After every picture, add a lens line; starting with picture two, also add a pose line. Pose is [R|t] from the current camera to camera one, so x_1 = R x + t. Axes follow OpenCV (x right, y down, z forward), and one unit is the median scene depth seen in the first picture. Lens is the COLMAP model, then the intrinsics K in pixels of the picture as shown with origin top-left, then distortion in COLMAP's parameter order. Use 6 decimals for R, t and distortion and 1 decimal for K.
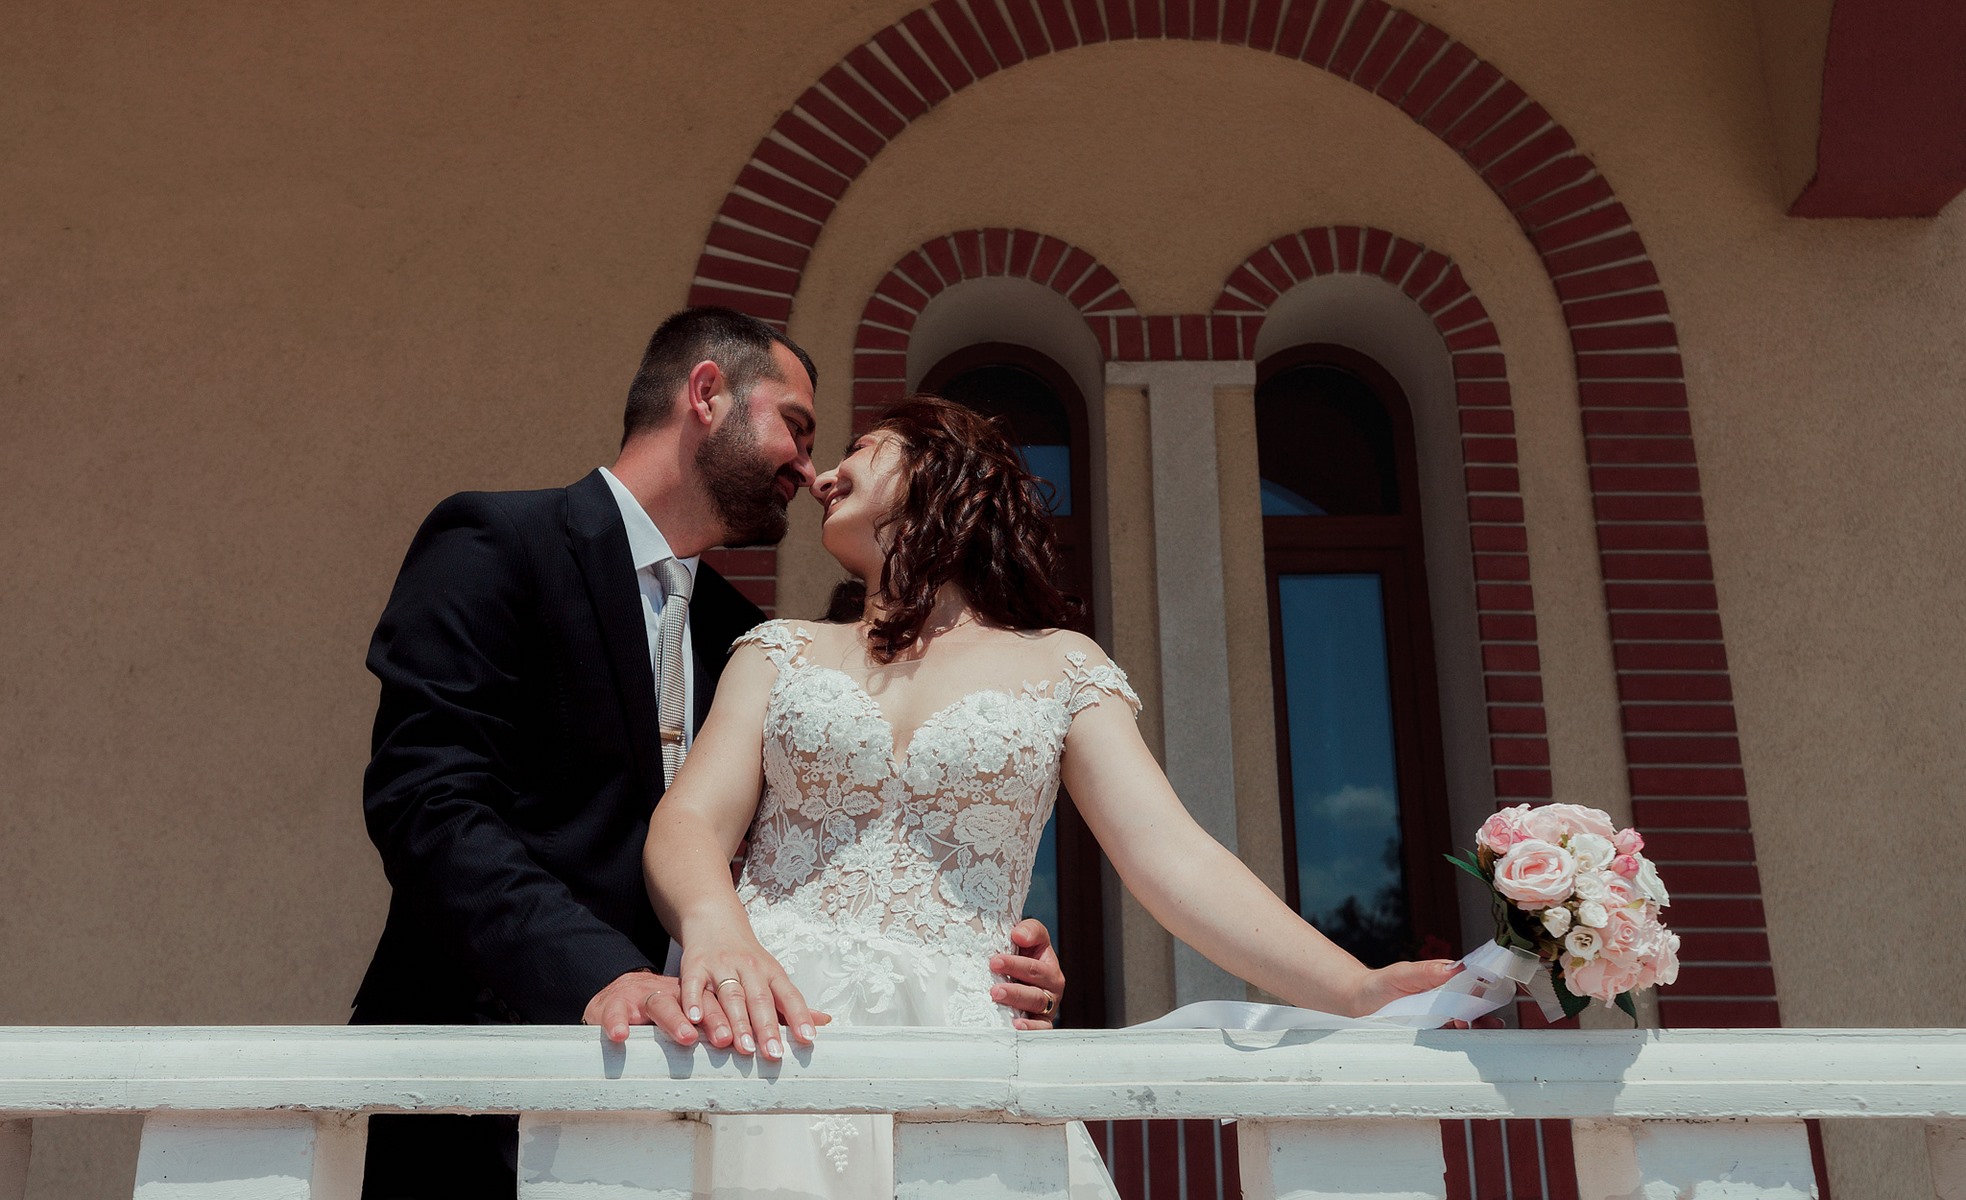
lens RADIAL K [[1795.7, 0, 983.0], [0, 1795.7, 600.0], [0, 0, 1]] dist [0.023140, 0.013976]
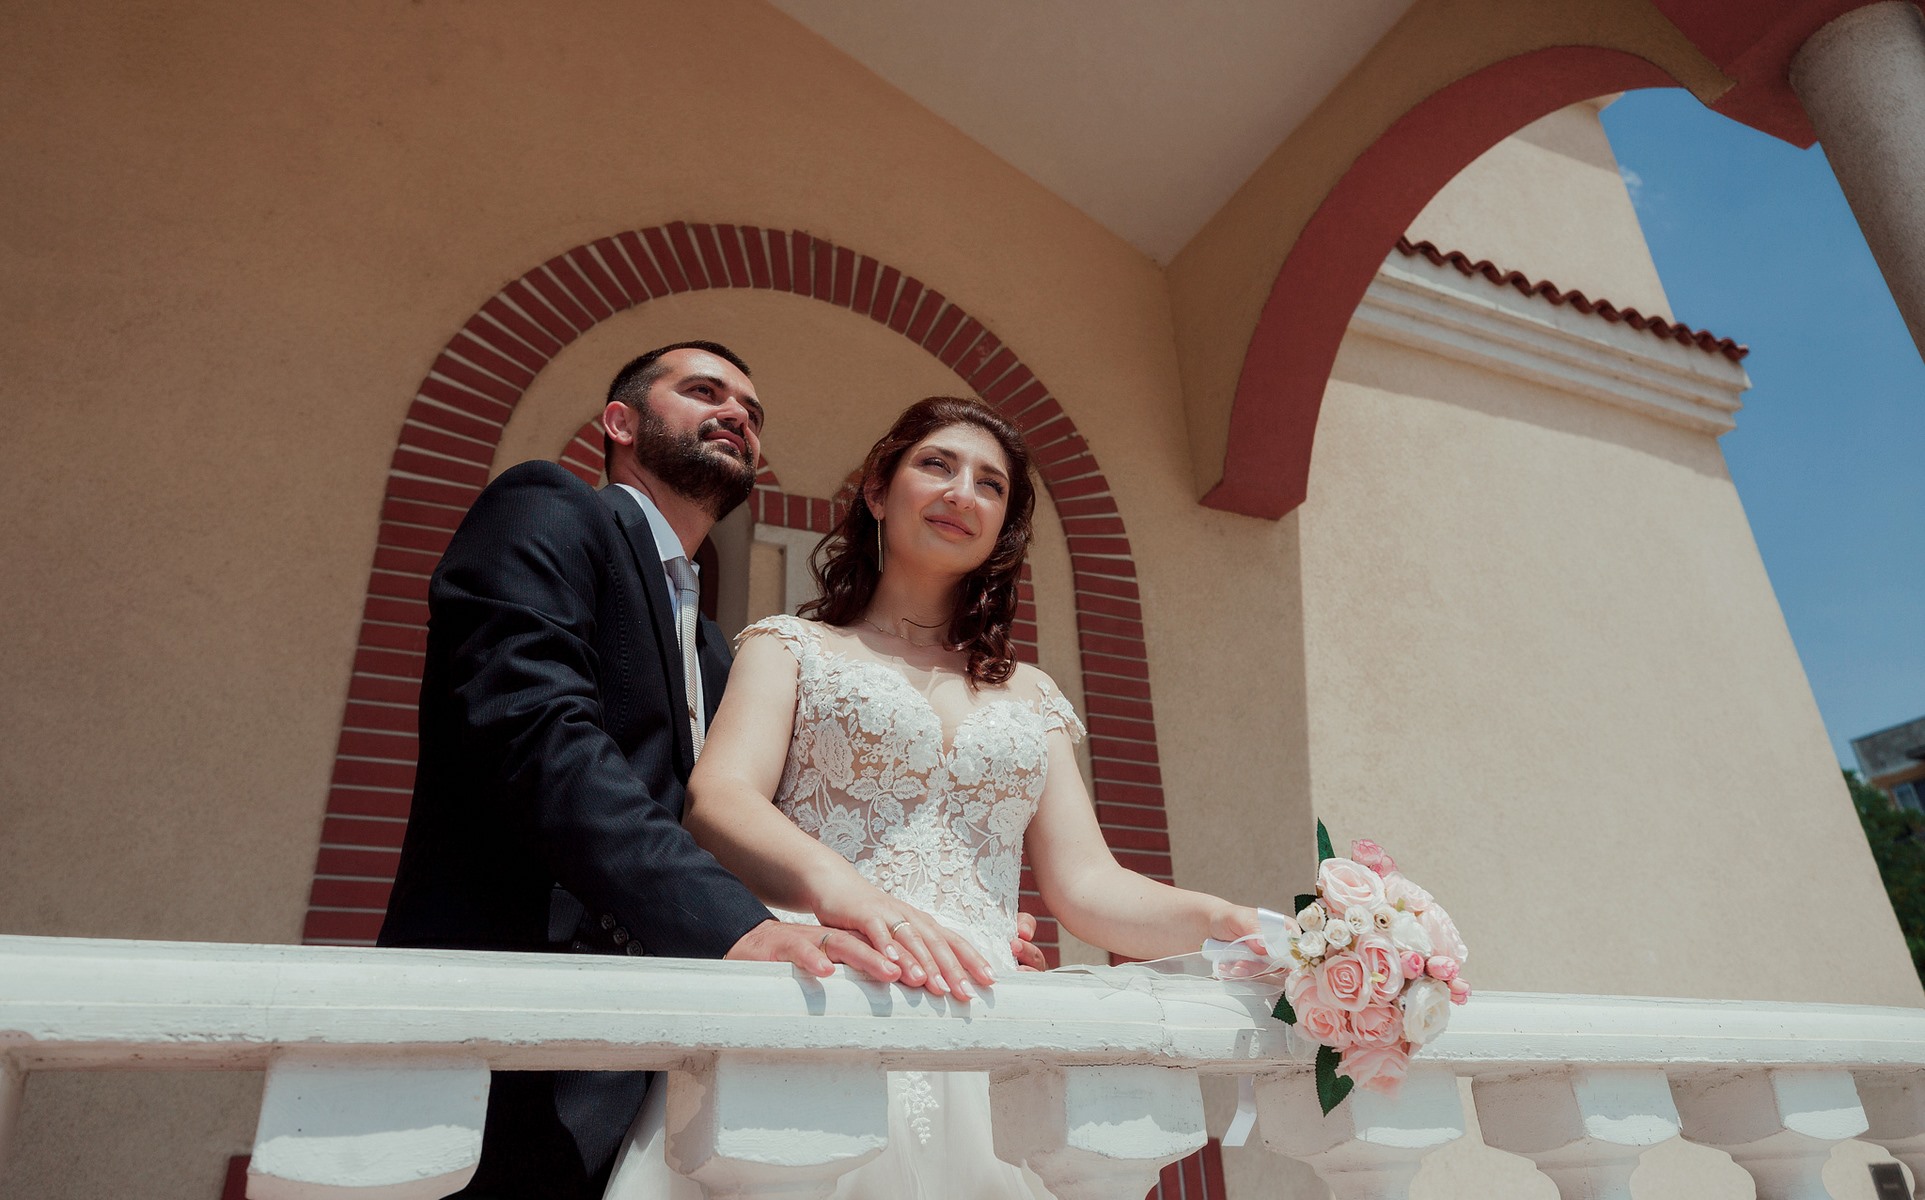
lens RADIAL K [[1336.7, 0, 1020.1], [0, 1336.7, 519.3], [0, 0, 1]] dist [0.030714, -0.001121]
pose [[0.908207, 0.159882, 0.386779, -0.128186], [-0.085348, 0.975488, -0.202827, 0.041038], [-0.409727, 0.151198, 0.899590, 0.072338]]
